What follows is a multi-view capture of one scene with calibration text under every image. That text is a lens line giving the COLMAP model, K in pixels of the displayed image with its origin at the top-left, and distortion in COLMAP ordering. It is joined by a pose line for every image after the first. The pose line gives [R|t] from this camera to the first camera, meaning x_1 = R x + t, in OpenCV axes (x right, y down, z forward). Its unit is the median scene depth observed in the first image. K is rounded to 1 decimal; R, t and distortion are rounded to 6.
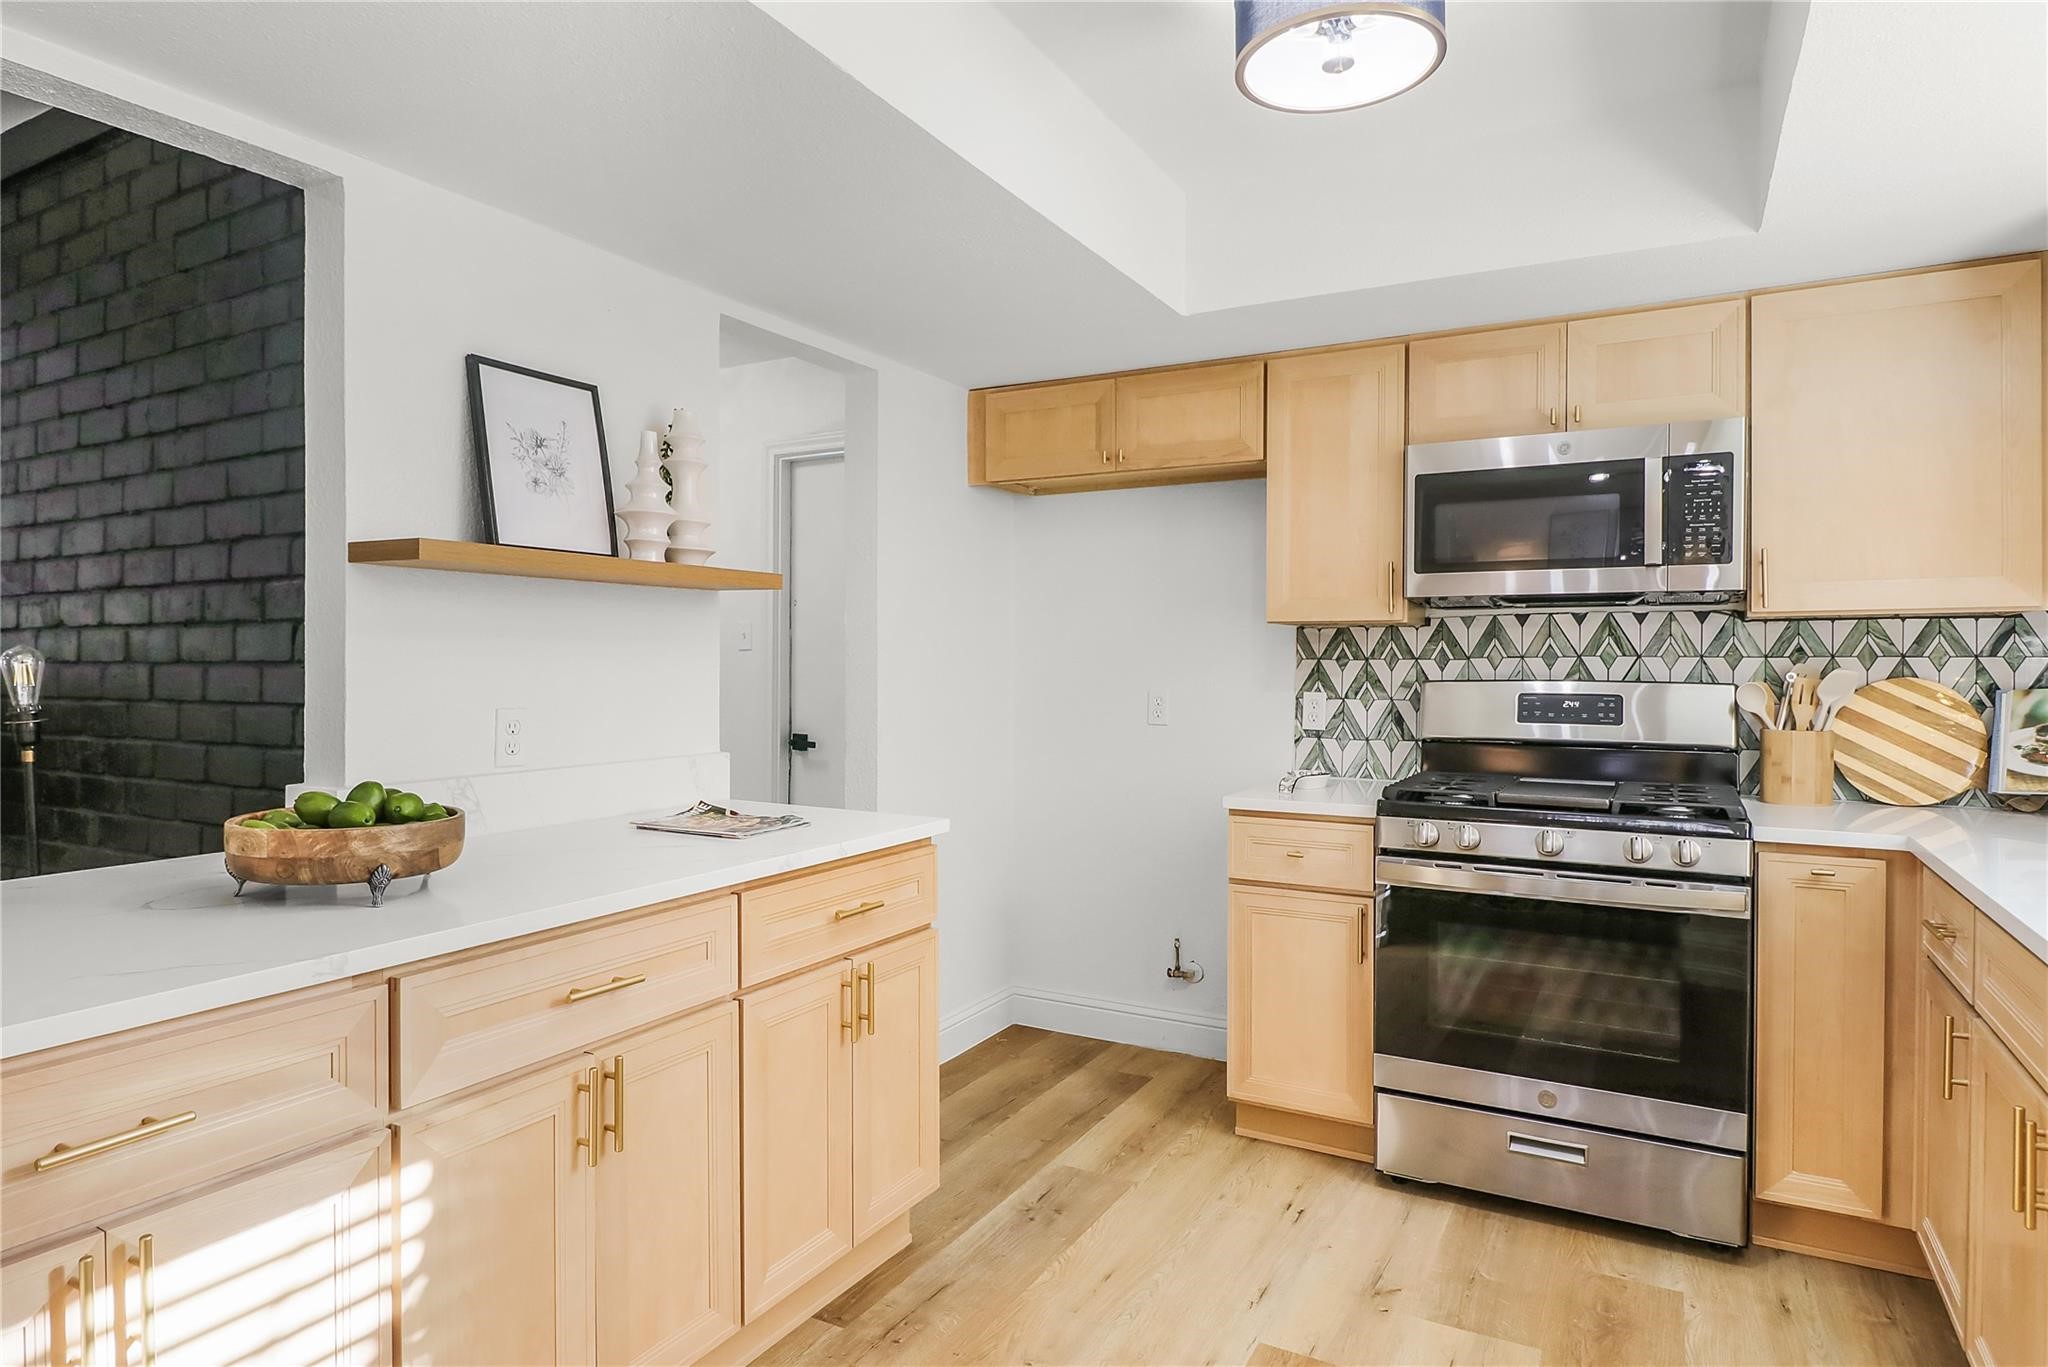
lens RADIAL K [[1175.0, 0, 1001.3], [0, 1175.0, 668.4], [0, 0, 1]] dist [0.002550, -0.010014]
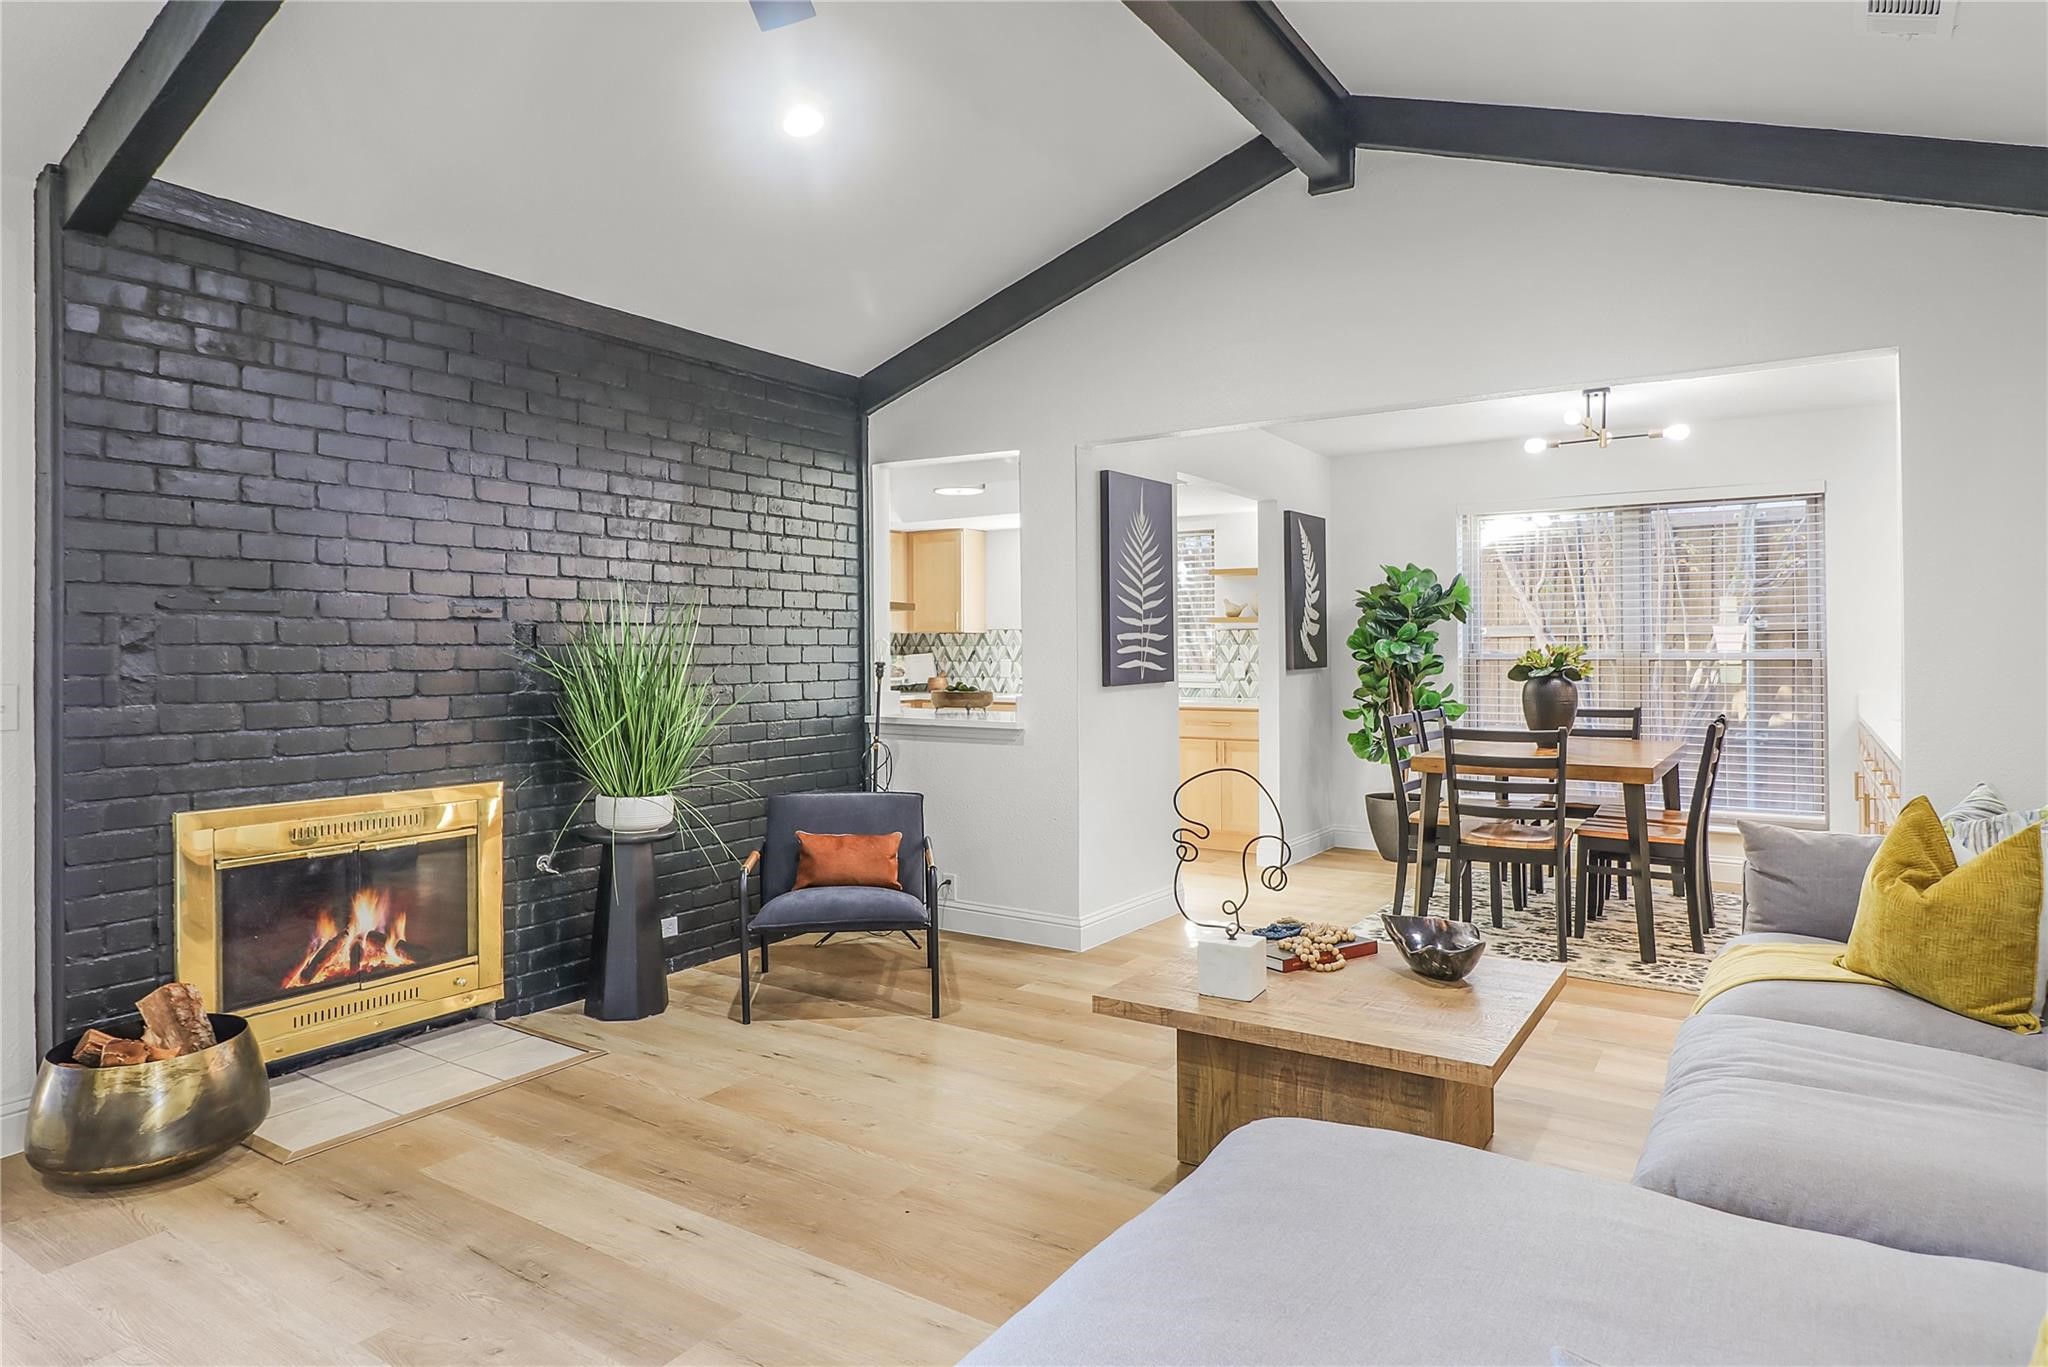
lens RADIAL K [[1178.4, 0, 1000.7], [0, 1178.4, 650.8], [0, 0, 1]] dist [0.003976, -0.009430]
pose [[0.075634, -0.000426, 0.997136, -2.336900], [0.007810, 0.999969, -0.000165, 0.006293], [-0.997105, 0.007800, 0.075635, 0.381762]]
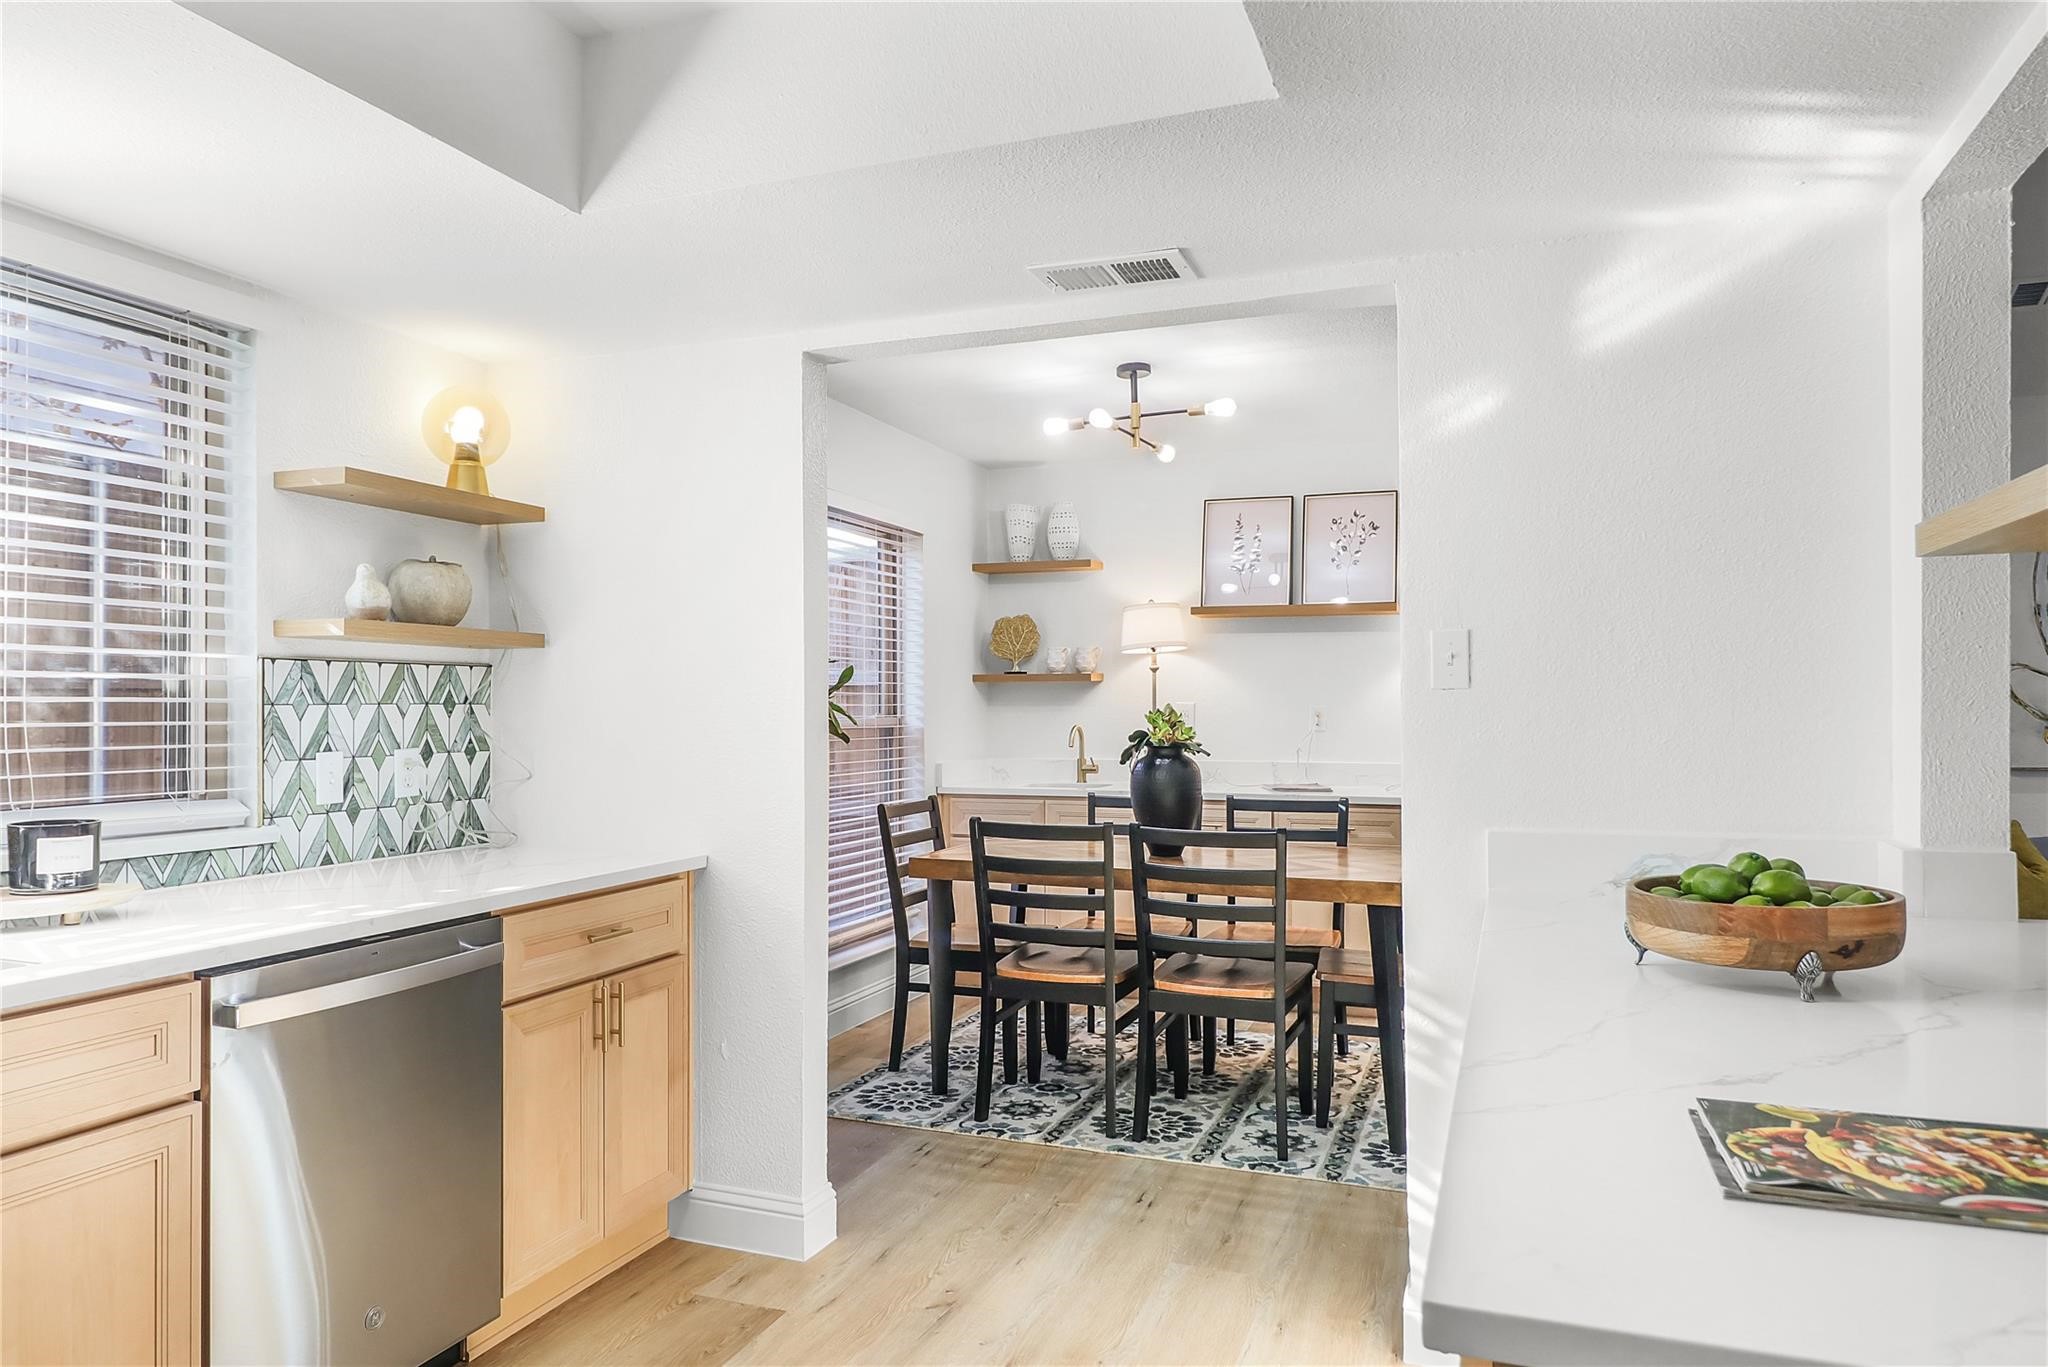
lens RADIAL K [[1313.1, 0, 995.9], [0, 1313.1, 702.5], [0, 0, 1]] dist [-0.001909, -0.000282]
pose [[-0.989410, -0.002511, -0.145124, 0.084958], [-0.002817, 0.999994, 0.001905, -0.009041], [0.145118, 0.002293, -0.989412, 1.121636]]
